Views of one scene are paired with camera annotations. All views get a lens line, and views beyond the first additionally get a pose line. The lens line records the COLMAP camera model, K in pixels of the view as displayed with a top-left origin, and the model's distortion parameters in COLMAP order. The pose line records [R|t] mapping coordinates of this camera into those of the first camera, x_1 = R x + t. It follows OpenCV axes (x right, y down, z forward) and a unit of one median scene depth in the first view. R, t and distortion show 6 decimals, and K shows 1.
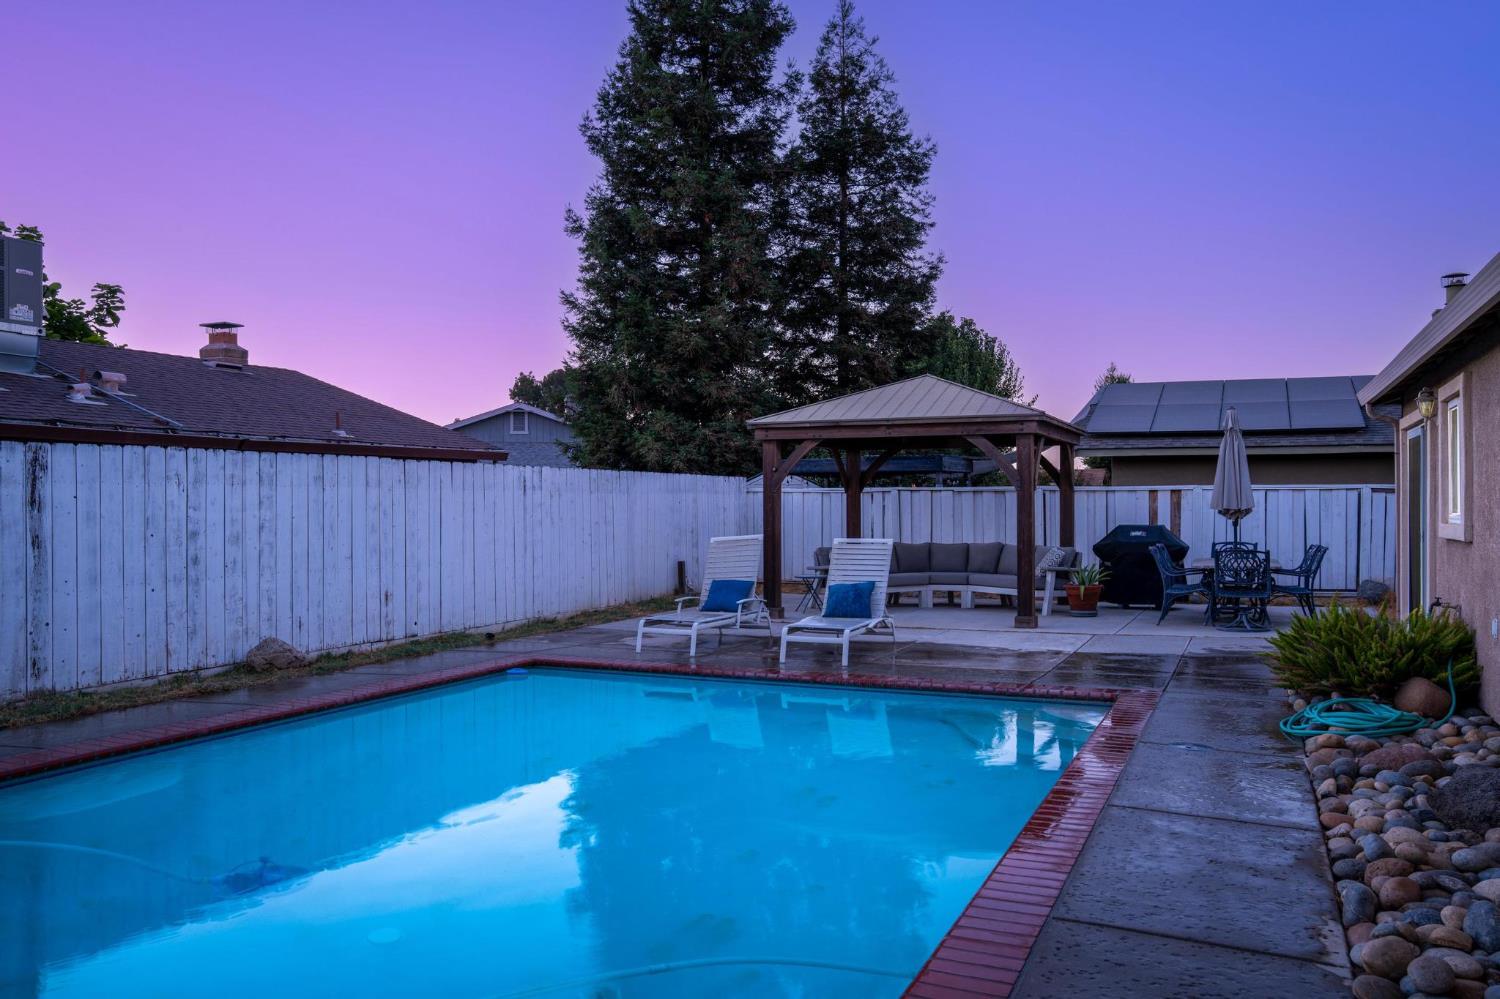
lens RADIAL K [[1157.3, 0, 762.7], [0, 1157.3, 491.9], [0, 0, 1]] dist [-0.028626, 0.009875]
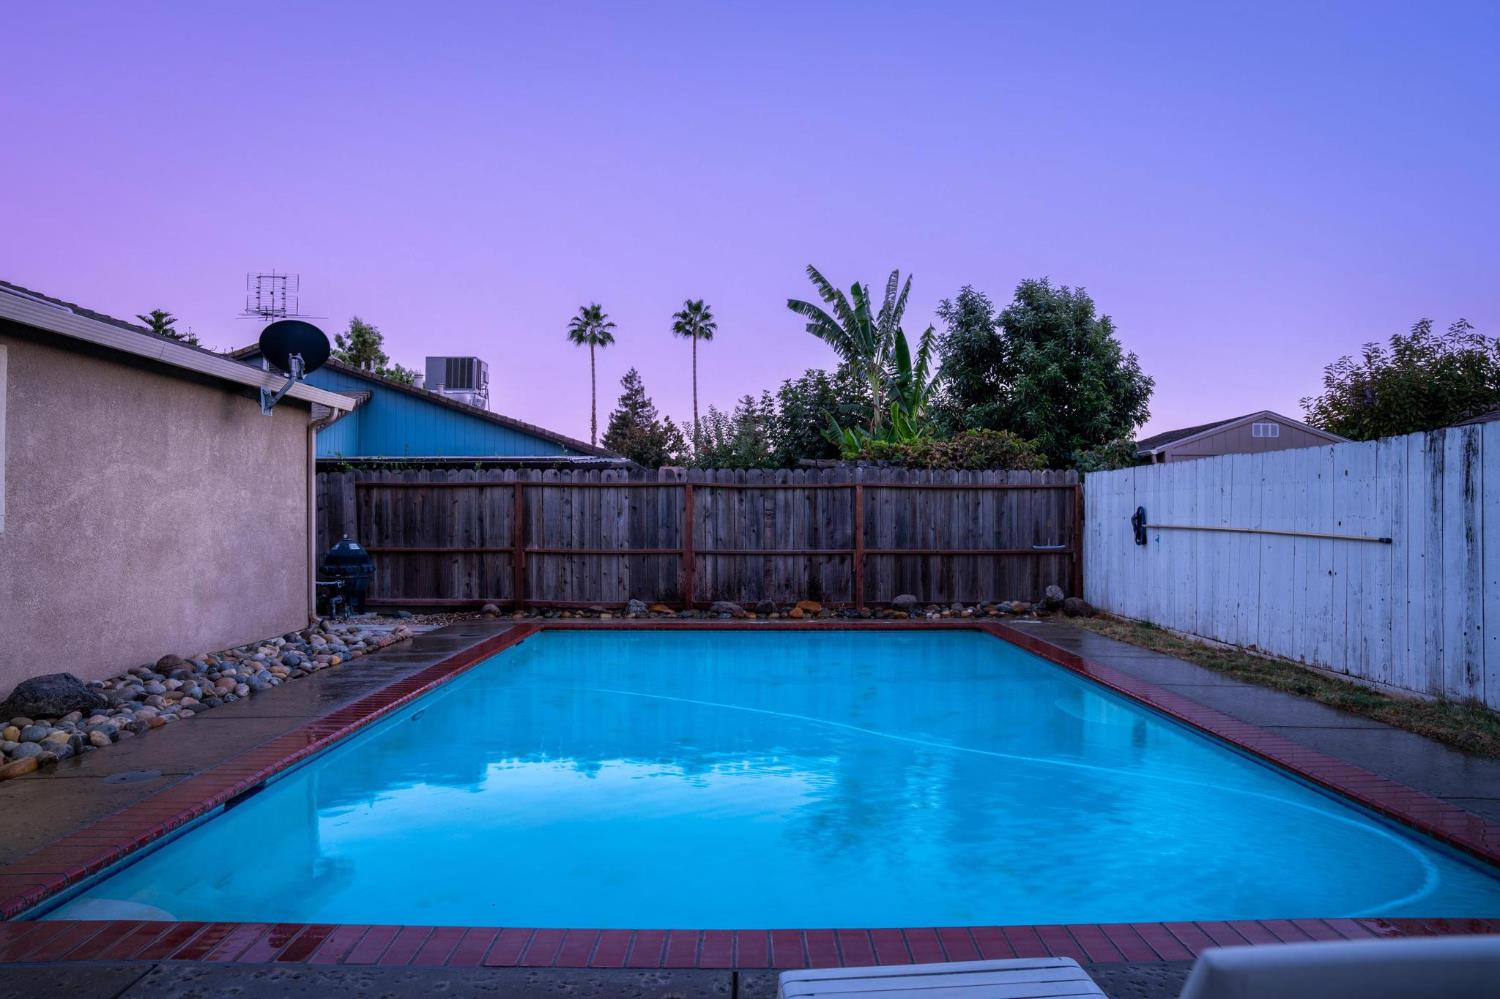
lens RADIAL K [[1037.1, 0, 743.4], [0, 1037.1, 501.1], [0, 0, 1]] dist [-0.117872, 0.072757]
pose [[-0.921597, -0.007494, -0.388075, 0.119432], [0.003363, 0.999622, -0.027289, 0.021695], [0.388133, -0.026454, -0.921224, 0.884719]]
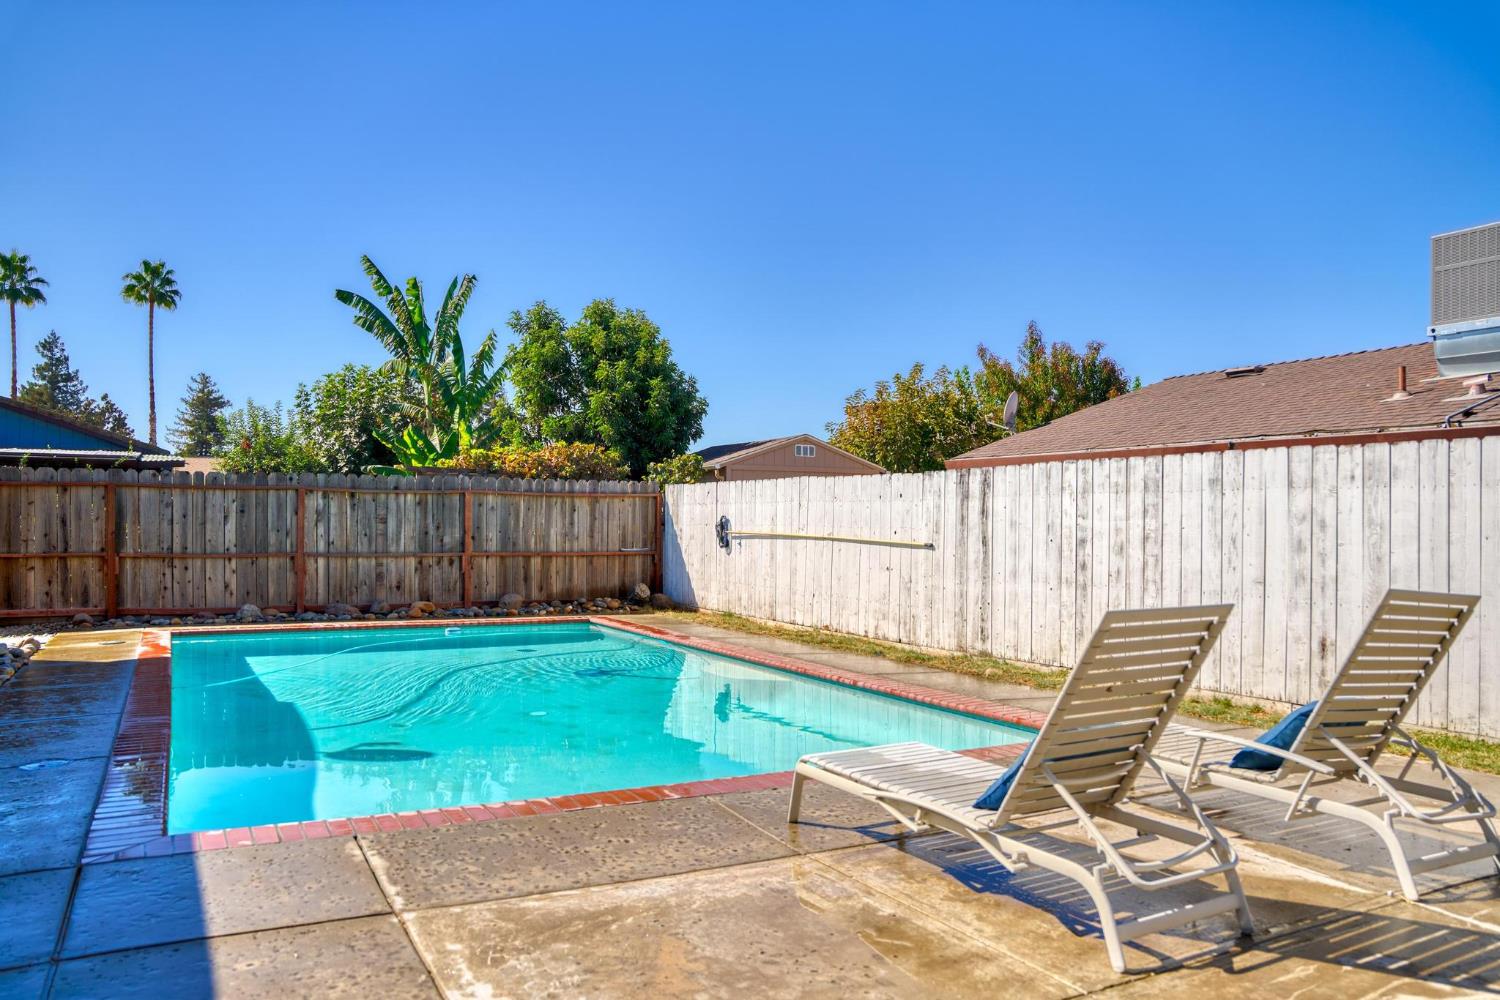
lens RADIAL K [[1119.9, 0, 755.7], [0, 1119.9, 541.7], [0, 0, 1]] dist [-0.074620, -0.003836]
pose [[-0.625448, 0.007362, -0.780231, 0.329240], [-0.001577, 0.999942, 0.010700, 0.017980], [0.780264, 0.007923, -0.625400, 0.948660]]
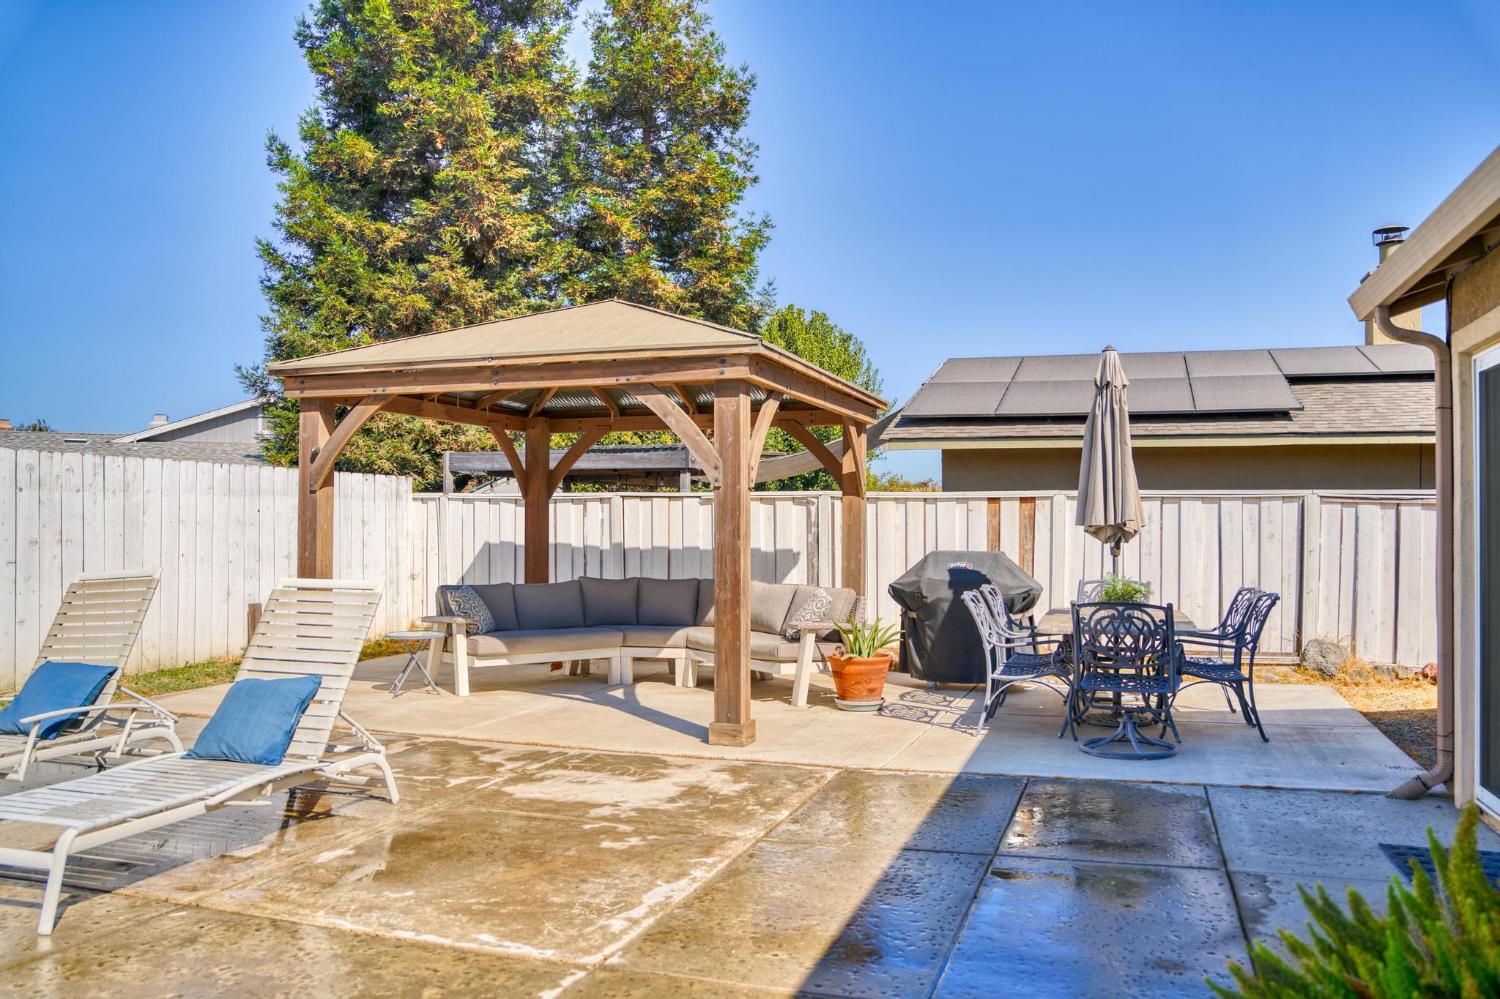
lens RADIAL K [[1135.0, 0, 744.5], [0, 1135.0, 507.7], [0, 0, 1]] dist [-0.064818, -0.000870]
pose [[0.997416, 0.008496, 0.071344, 0.190026], [-0.008121, 0.999952, -0.005542, 0.010783], [-0.071388, 0.004948, 0.997436, 0.463867]]
